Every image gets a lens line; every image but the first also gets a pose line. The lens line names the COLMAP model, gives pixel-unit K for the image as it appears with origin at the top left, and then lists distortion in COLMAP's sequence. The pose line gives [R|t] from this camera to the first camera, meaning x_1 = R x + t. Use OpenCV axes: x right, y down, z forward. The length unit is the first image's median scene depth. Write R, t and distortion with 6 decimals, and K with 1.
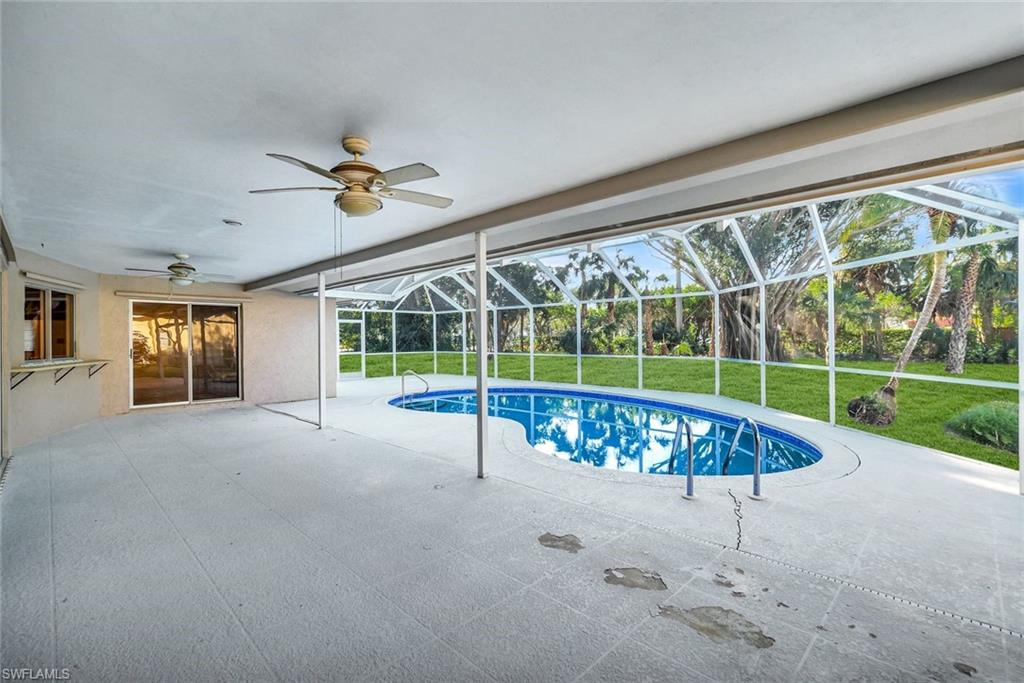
lens RADIAL K [[463.7, 0, 512.0], [0, 463.7, 341.5], [0, 0, 1]] dist [-0.001778, 0.000001]
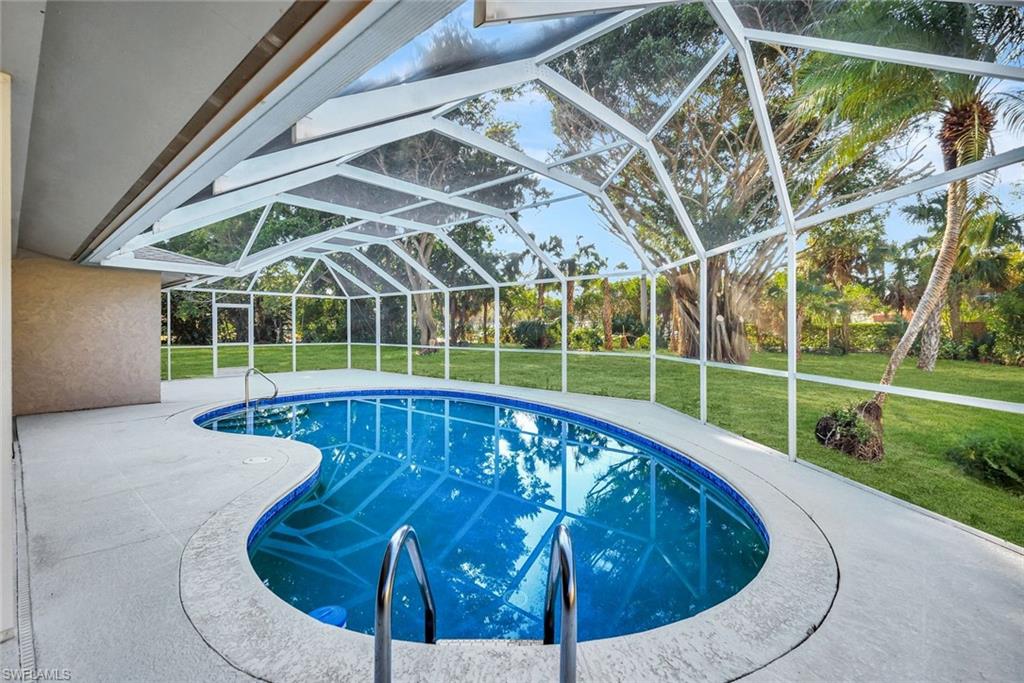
lens RADIAL K [[453.3, 0, 516.1], [0, 453.3, 331.9], [0, 0, 1]] dist [0.000815, 0.000000]
pose [[0.998890, 0.009387, 0.046151, 0.068658], [-0.009282, 0.999954, -0.002502, 0.000316], [-0.046172, 0.002071, 0.998931, 0.095657]]
